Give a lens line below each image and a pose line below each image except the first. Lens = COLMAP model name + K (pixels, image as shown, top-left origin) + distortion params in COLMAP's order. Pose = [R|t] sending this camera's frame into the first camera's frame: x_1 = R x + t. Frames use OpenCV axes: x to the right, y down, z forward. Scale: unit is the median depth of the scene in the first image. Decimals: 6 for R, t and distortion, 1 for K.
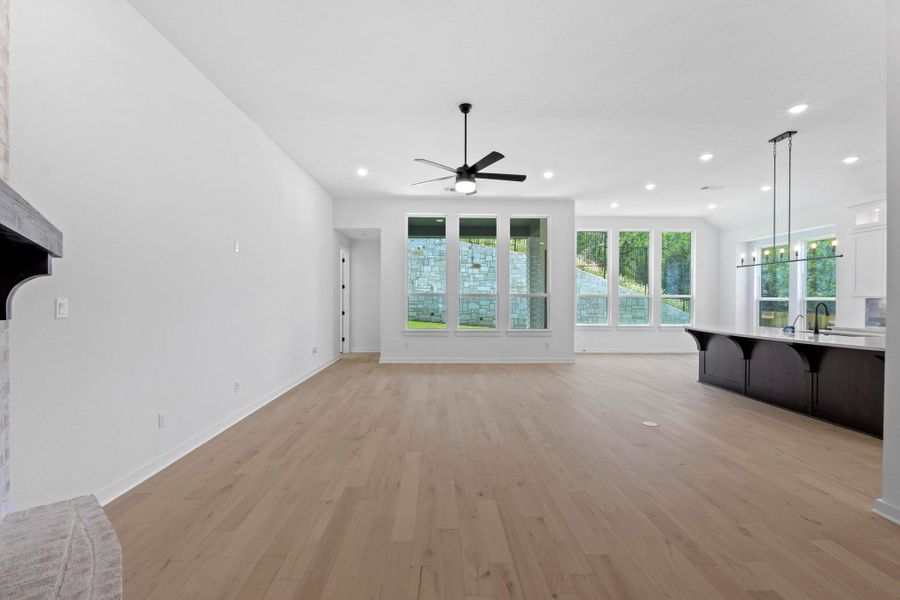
lens RADIAL K [[380.6, 0, 442.2], [0, 380.6, 300.9], [0, 0, 1]] dist [-0.004999, -0.001082]
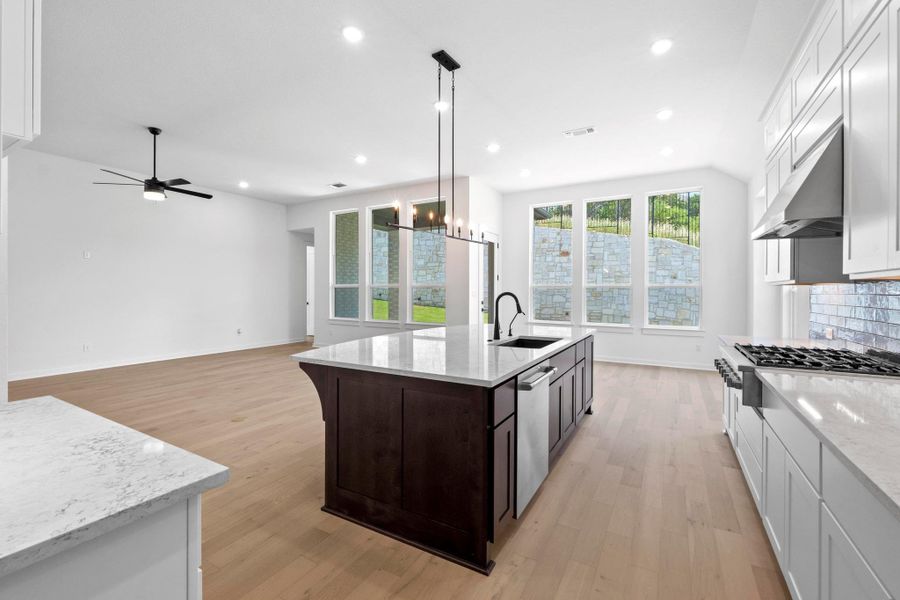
lens RADIAL K [[389.5, 0, 453.3], [0, 389.5, 288.6], [0, 0, 1]] dist [-0.006535, -0.002318]
pose [[0.862974, -0.005004, -0.505224, 0.631982], [-0.001955, 0.999910, -0.013243, 0.003558], [0.505245, 0.012416, 0.862887, 0.180100]]
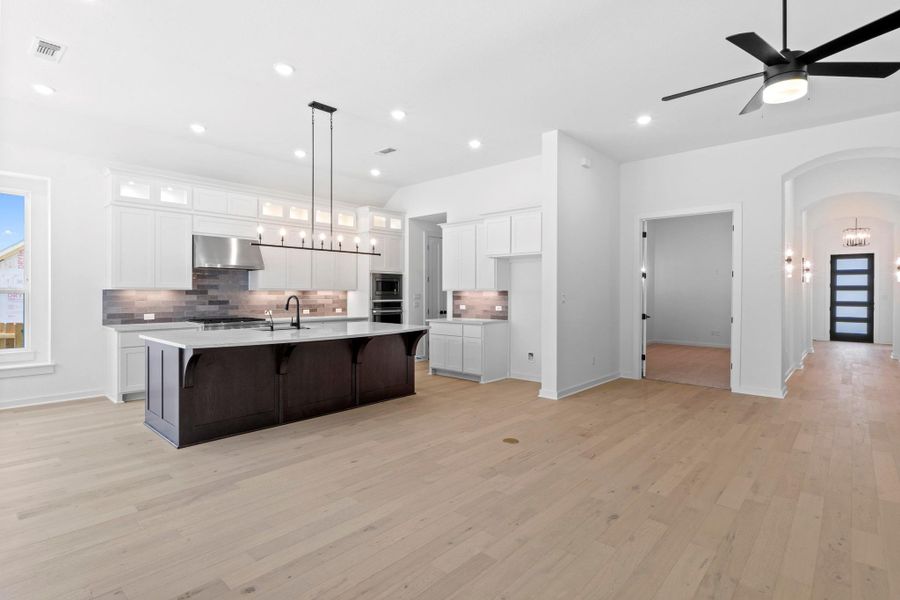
lens RADIAL K [[444.5, 0, 445.5], [0, 444.5, 295.3], [0, 0, 1]] dist [-0.005738, 0.001279]
pose [[-0.722983, -0.010554, 0.690786, -0.011893], [-0.002179, 0.999913, 0.012997, -0.005516], [-0.690863, 0.007891, -0.722943, 0.764915]]
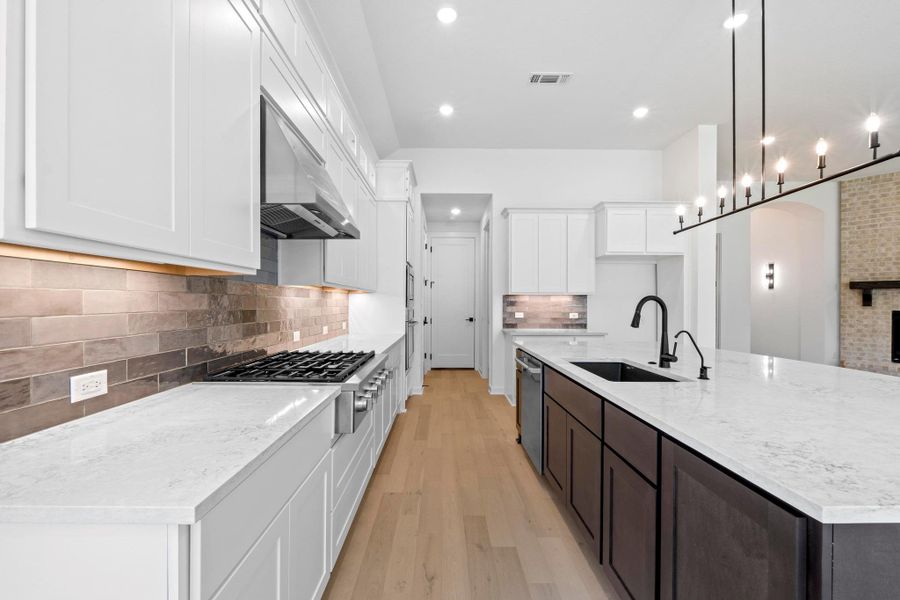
lens RADIAL K [[380.6, 0, 443.6], [0, 380.6, 303.0], [0, 0, 1]] dist [-0.004999, -0.001082]
pose [[-0.999839, -0.009318, 0.015356, 0.617043], [-0.009216, 0.999935, 0.006724, 0.005938], [-0.015418, 0.006582, -0.999859, 0.719162]]
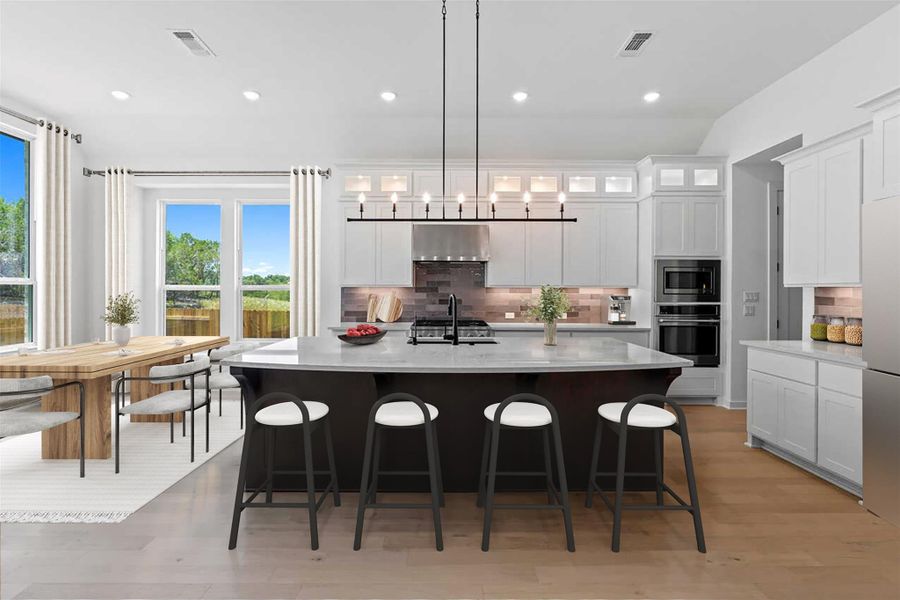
lens RADIAL K [[444.5, 0, 447.6], [0, 444.5, 292.4], [0, 0, 1]] dist [-0.005738, 0.001279]
pose [[0.012941, -0.010285, 0.999863, 0.129887], [0.001802, 0.999946, 0.010262, -0.002953], [-0.999915, 0.001669, 0.012958, 0.499681]]
